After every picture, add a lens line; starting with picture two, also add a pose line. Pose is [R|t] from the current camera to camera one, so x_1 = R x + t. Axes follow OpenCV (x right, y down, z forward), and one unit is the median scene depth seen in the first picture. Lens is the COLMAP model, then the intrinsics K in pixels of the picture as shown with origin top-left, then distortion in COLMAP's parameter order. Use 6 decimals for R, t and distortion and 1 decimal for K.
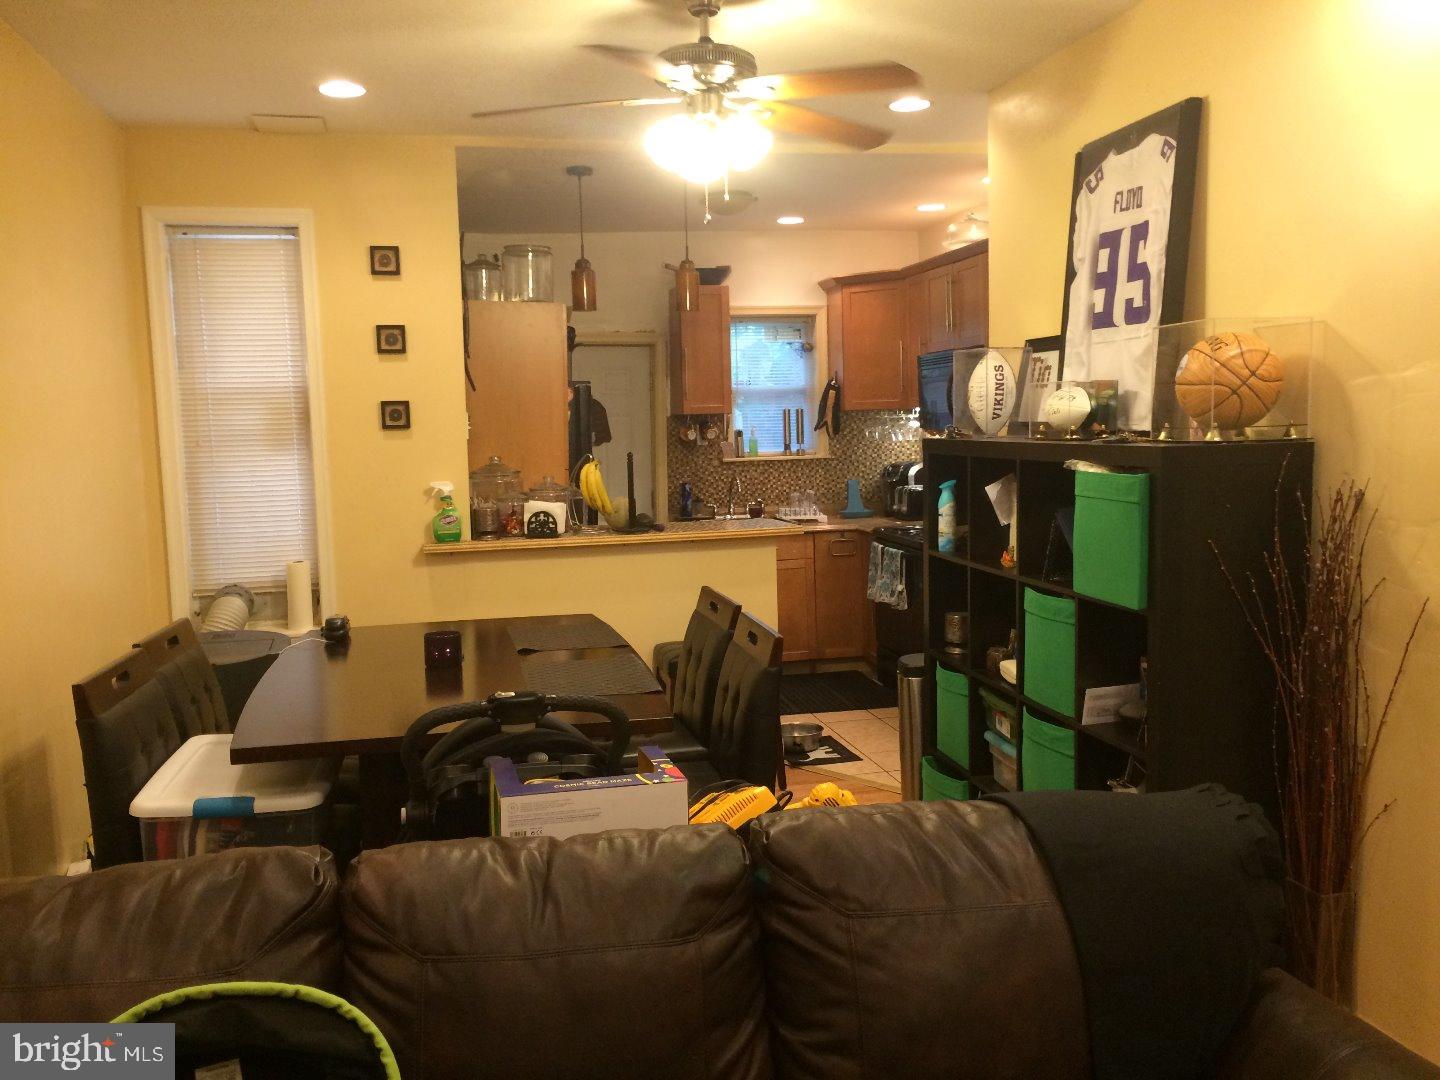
lens RADIAL K [[1233.5, 0, 720.0], [0, 1233.5, 540.0], [0, 0, 1]] dist [0.058223, -0.015542]
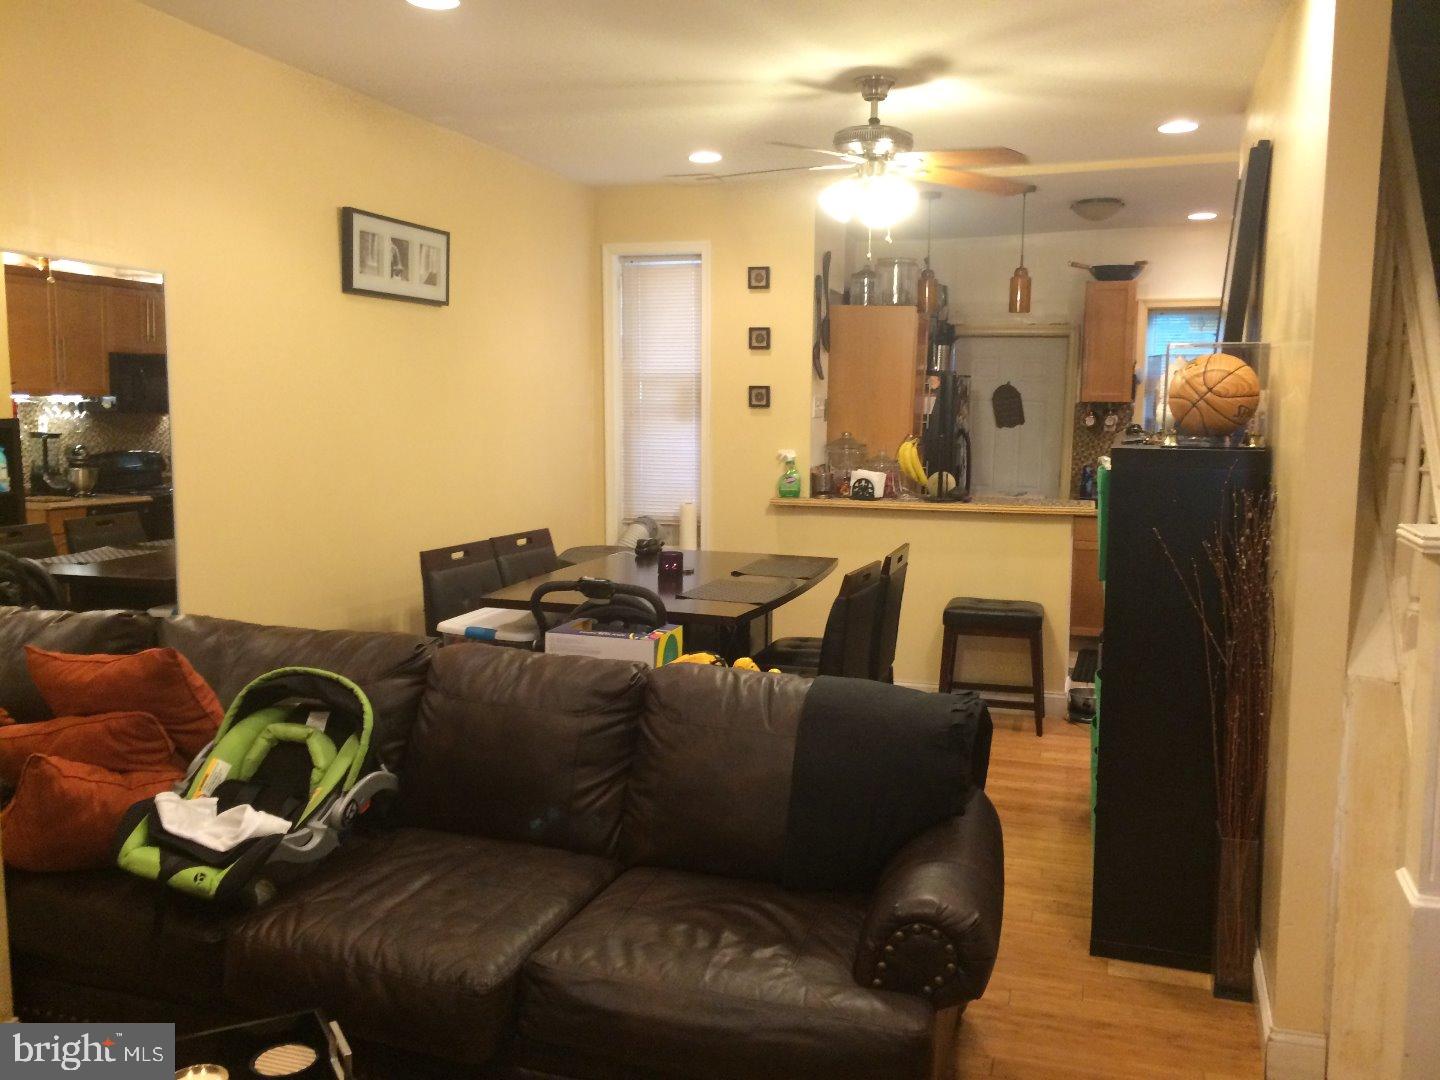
lens RADIAL K [[1233.5, 0, 720.0], [0, 1233.5, 540.0], [0, 0, 1]] dist [0.058223, -0.015542]
pose [[0.864189, 0.091008, -0.494869, 0.357396], [-0.080425, 0.995846, 0.042693, -0.003155], [0.496698, 0.002904, 0.867918, -0.143339]]
